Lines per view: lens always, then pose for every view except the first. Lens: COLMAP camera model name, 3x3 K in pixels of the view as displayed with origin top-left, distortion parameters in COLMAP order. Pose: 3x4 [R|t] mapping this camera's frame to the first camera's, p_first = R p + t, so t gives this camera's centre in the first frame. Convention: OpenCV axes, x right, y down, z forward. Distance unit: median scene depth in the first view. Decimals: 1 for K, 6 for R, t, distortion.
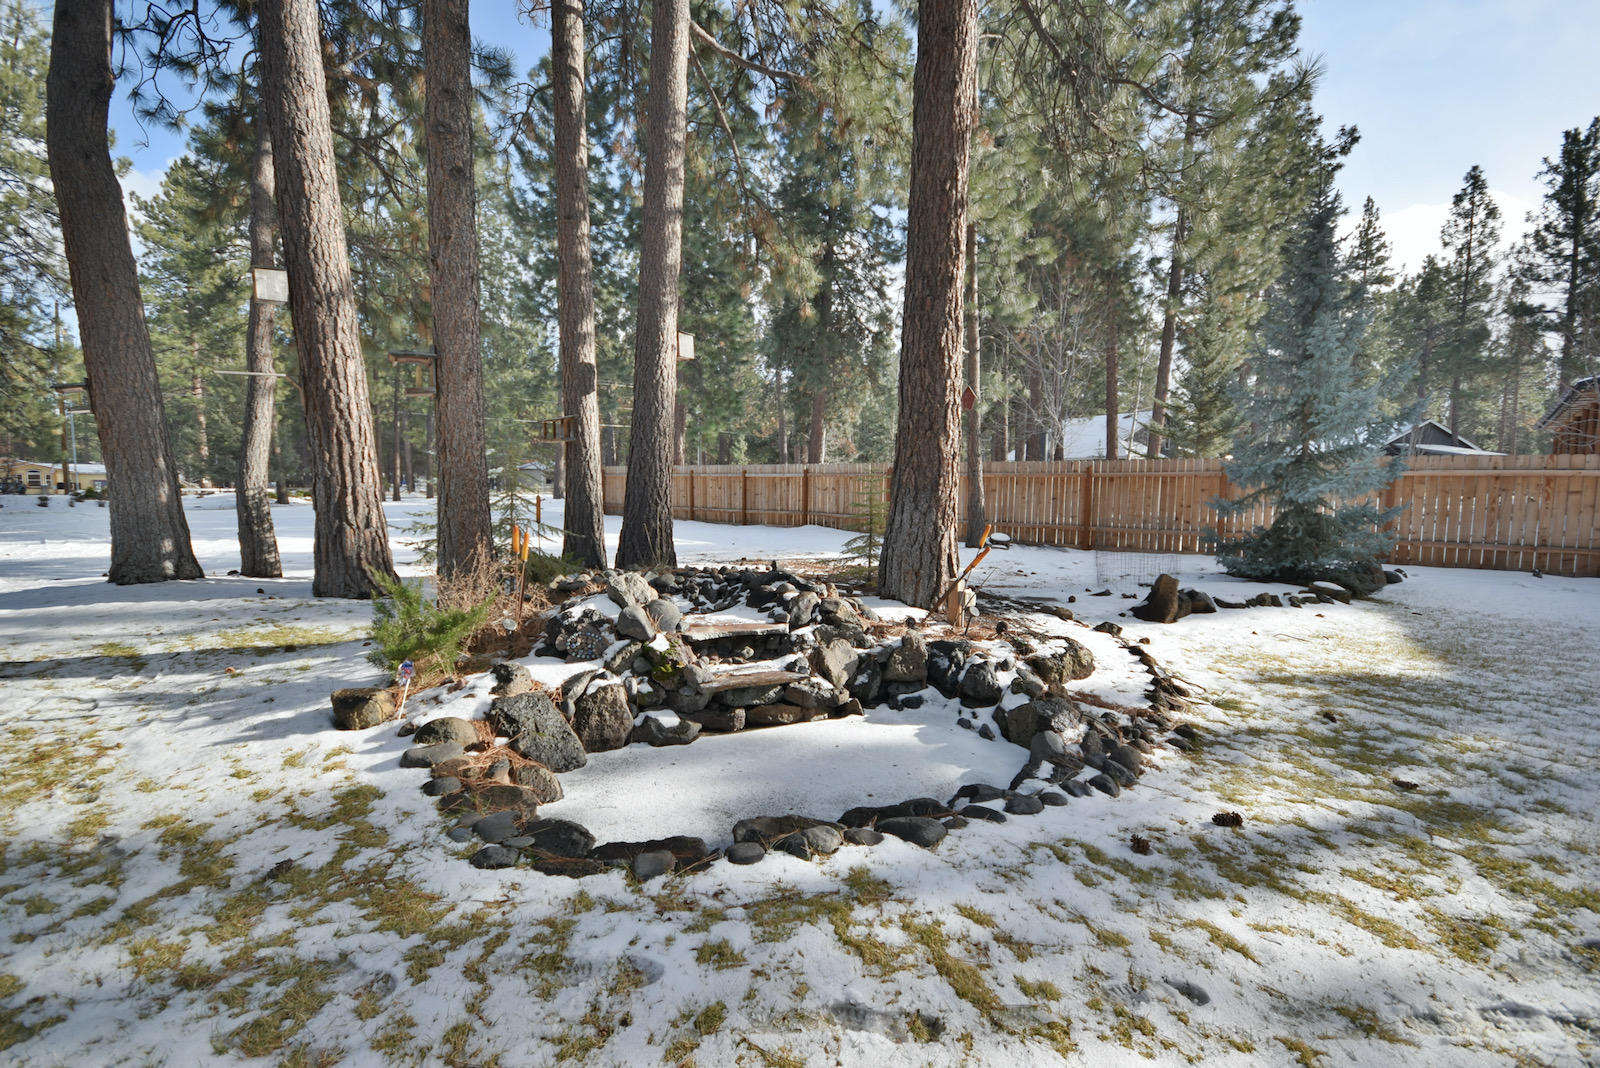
lens RADIAL K [[706.9, 0, 795.2], [0, 706.9, 554.4], [0, 0, 1]] dist [-0.002479, -0.000547]
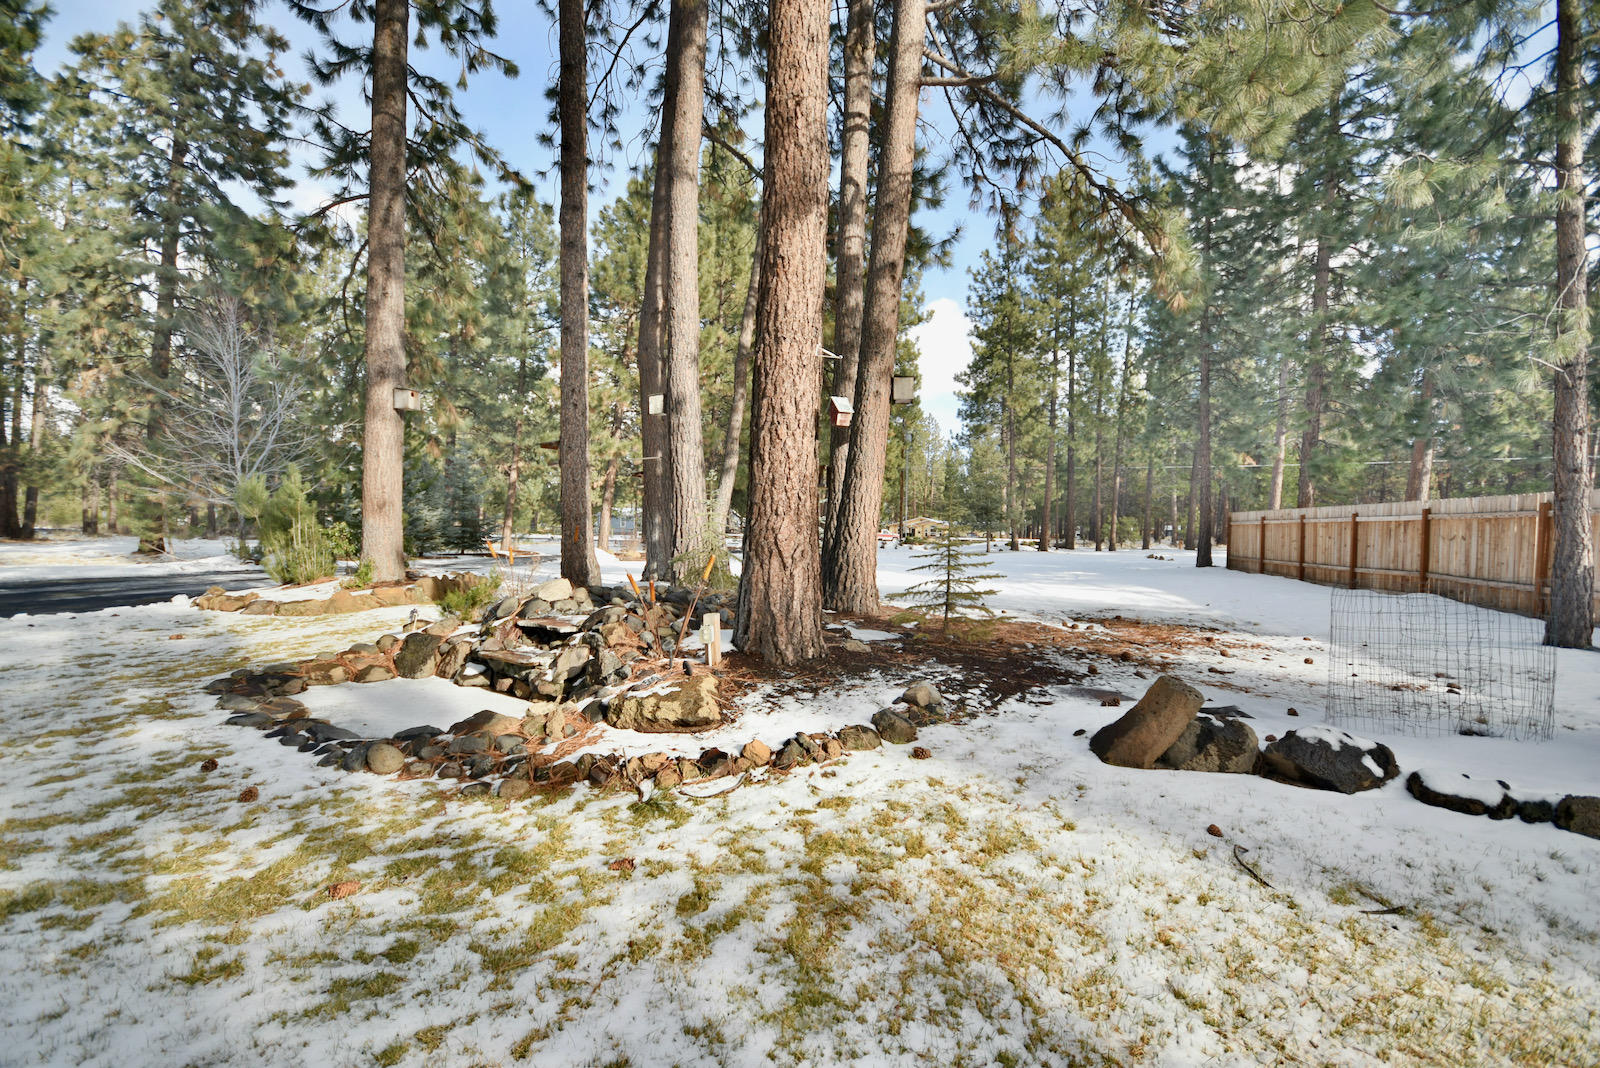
lens RADIAL K [[706.9, 0, 795.2], [0, 706.9, 554.4], [0, 0, 1]] dist [-0.002479, -0.000547]
pose [[0.481584, 0.026438, -0.876001, 0.296595], [-0.093891, 0.995349, -0.021577, -0.008851], [0.871356, 0.092639, 0.481826, 0.174875]]
